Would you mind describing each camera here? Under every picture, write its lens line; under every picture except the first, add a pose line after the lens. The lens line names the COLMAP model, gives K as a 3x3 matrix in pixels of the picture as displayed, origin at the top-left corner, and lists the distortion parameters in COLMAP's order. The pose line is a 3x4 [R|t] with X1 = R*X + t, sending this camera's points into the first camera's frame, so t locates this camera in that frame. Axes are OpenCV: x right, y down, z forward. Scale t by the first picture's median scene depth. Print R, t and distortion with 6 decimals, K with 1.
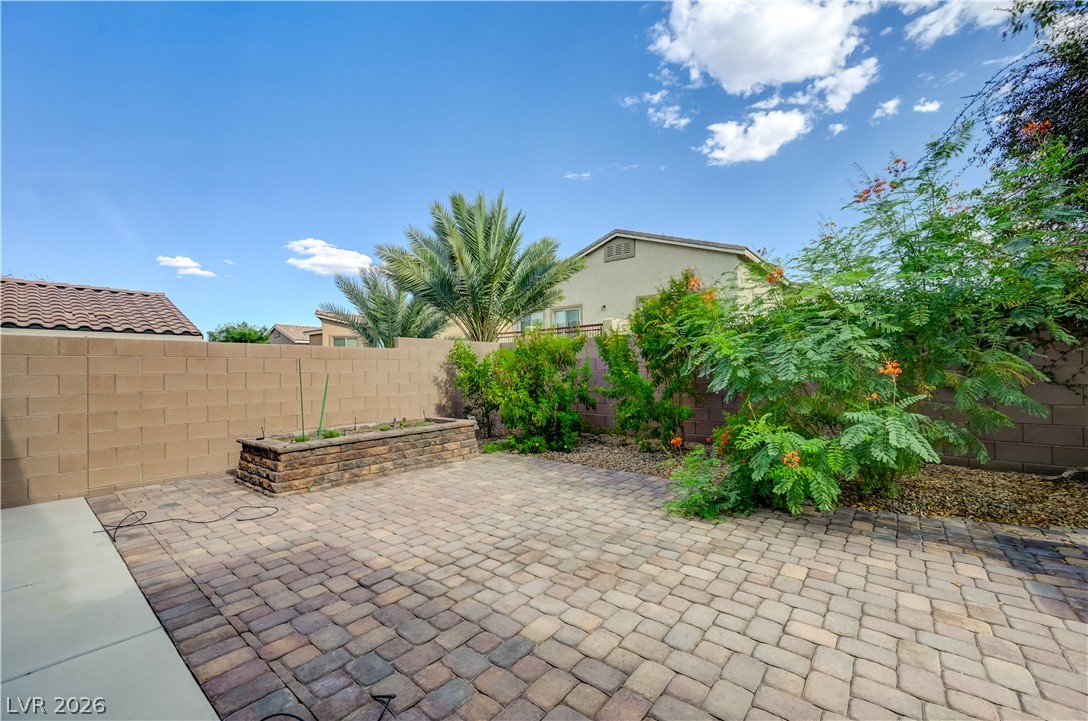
lens RADIAL K [[429.0, 0, 547.7], [0, 429.0, 367.2], [0, 0, 1]] dist [-0.001091, 0.000627]
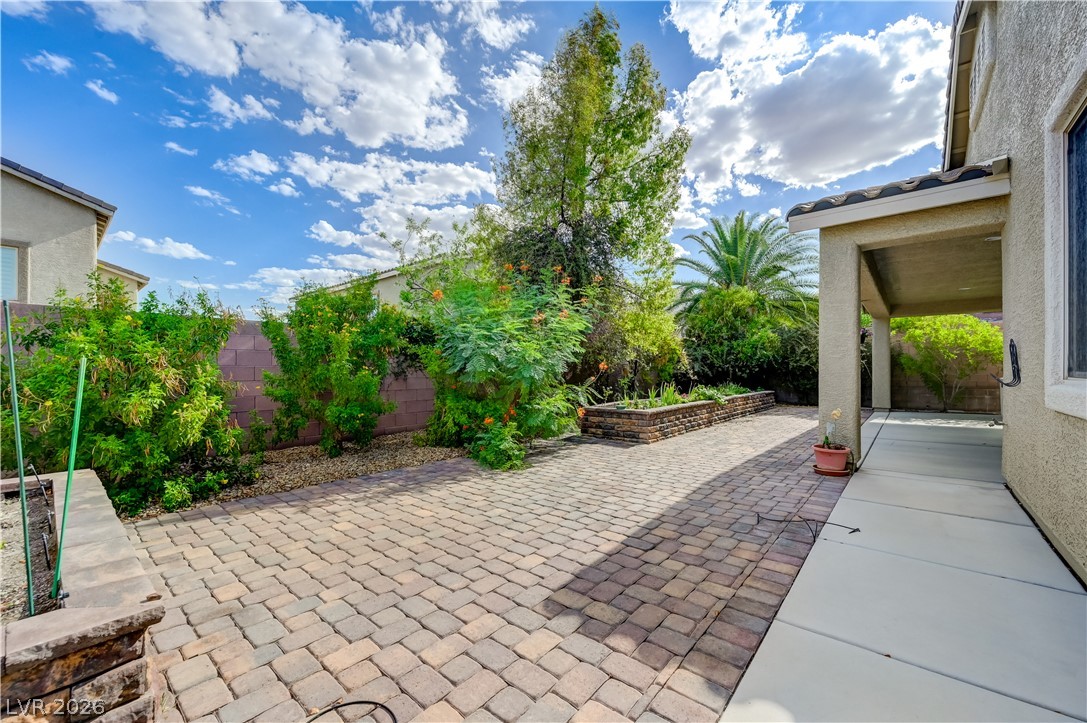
lens RADIAL K [[428.6, 0, 547.2], [0, 428.6, 368.2], [0, 0, 1]] dist [-0.001091, 0.000627]
pose [[0.025327, 0.016225, 0.999548, -1.589858], [-0.007305, 0.999845, -0.016045, 0.049879], [-0.999653, -0.006895, 0.025442, 1.257388]]
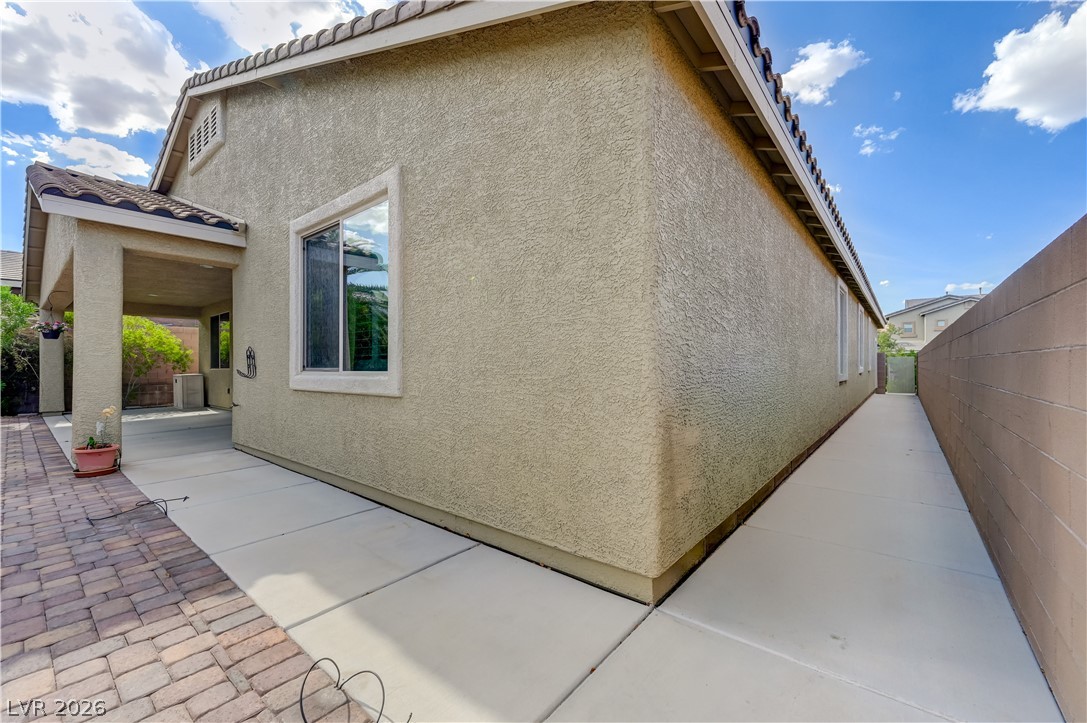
lens RADIAL K [[433.2, 0, 549.4], [0, 433.2, 372.5], [0, 0, 1]] dist [-0.000647, 0.000158]
pose [[-0.999835, 0.018145, 0.000965, -1.621498], [0.018153, 0.999802, 0.008101, 0.057861], [-0.000818, 0.008117, -0.999967, 1.924751]]
